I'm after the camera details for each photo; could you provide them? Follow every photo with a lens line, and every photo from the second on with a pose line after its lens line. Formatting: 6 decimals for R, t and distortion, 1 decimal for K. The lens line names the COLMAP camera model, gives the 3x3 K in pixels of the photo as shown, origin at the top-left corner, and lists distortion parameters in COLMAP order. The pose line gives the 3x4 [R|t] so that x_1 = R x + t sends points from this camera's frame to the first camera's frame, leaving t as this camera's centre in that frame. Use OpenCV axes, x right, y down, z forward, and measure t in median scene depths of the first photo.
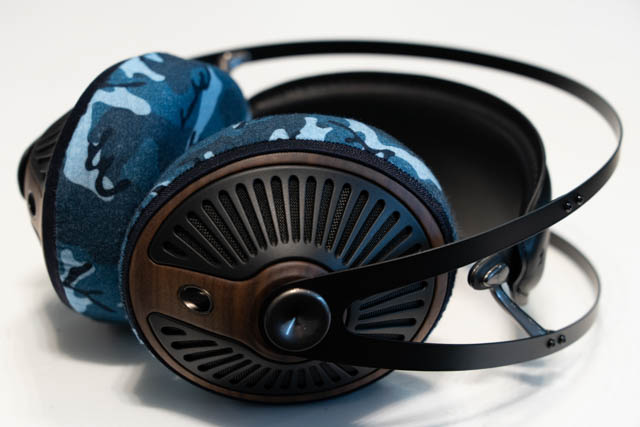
lens RADIAL K [[1950.3, 0, 320.0], [0, 1950.3, 213.5], [0, 0, 1]] dist [-0.002079, 0.172788]
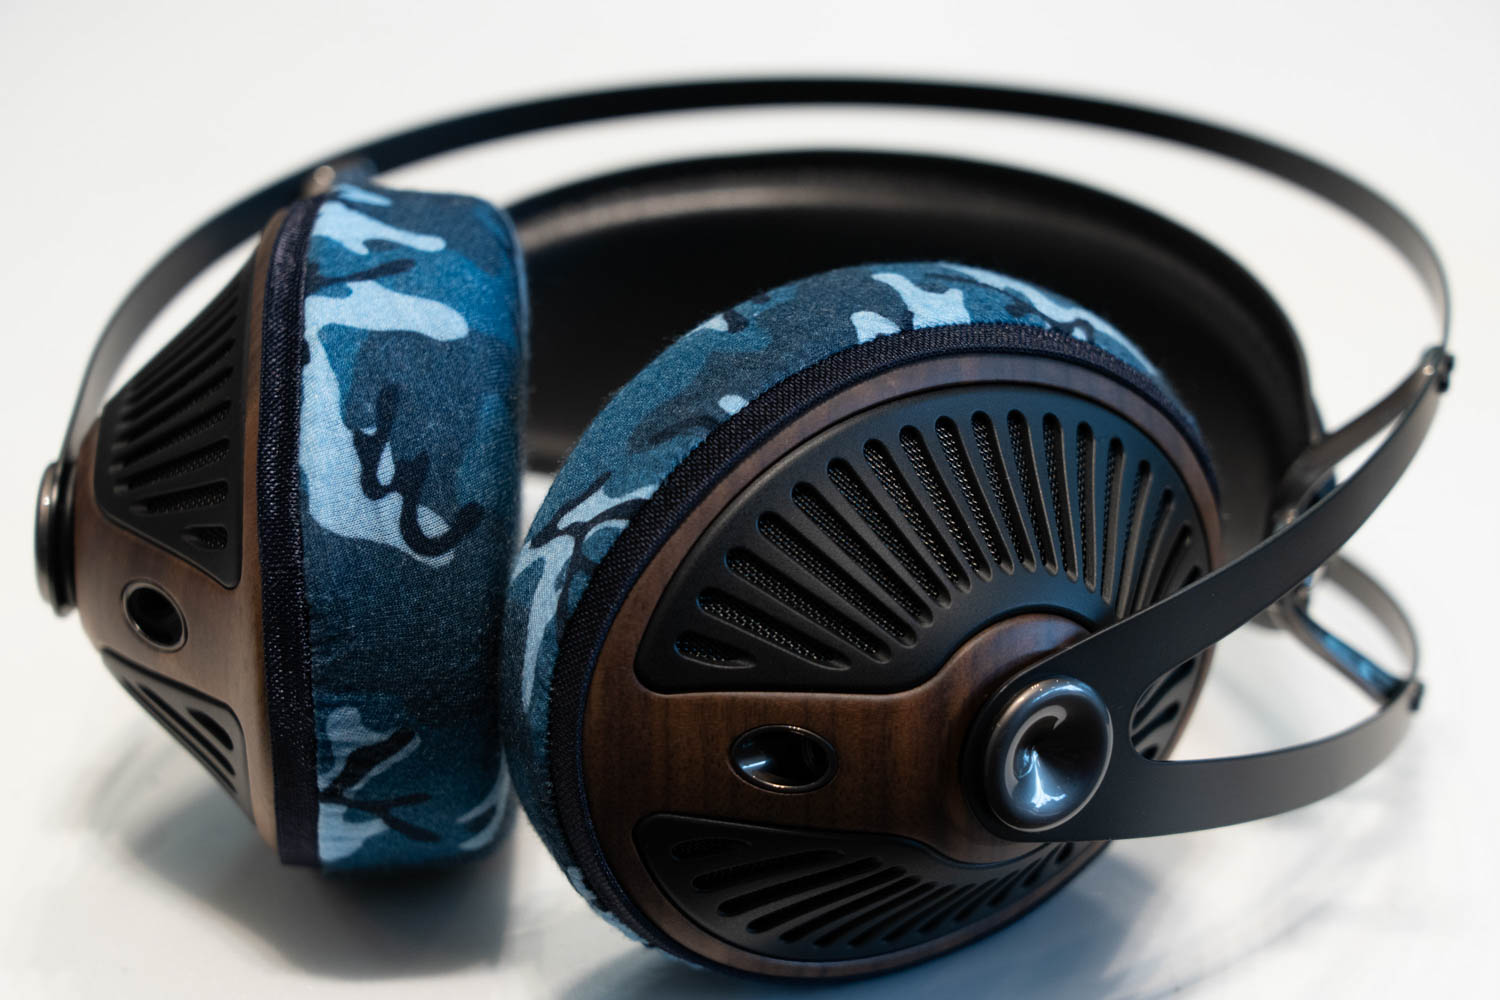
lens RADIAL K [[4571.1, 0, 750.0], [0, 4571.1, 500.0], [0, 0, 1]] dist [-0.002079, 0.172788]
pose [[0.915860, -0.180950, 0.358410, -0.381184], [0.176253, 0.983268, 0.046035, -0.051151], [-0.360744, 0.021009, 0.932428, 0.107485]]
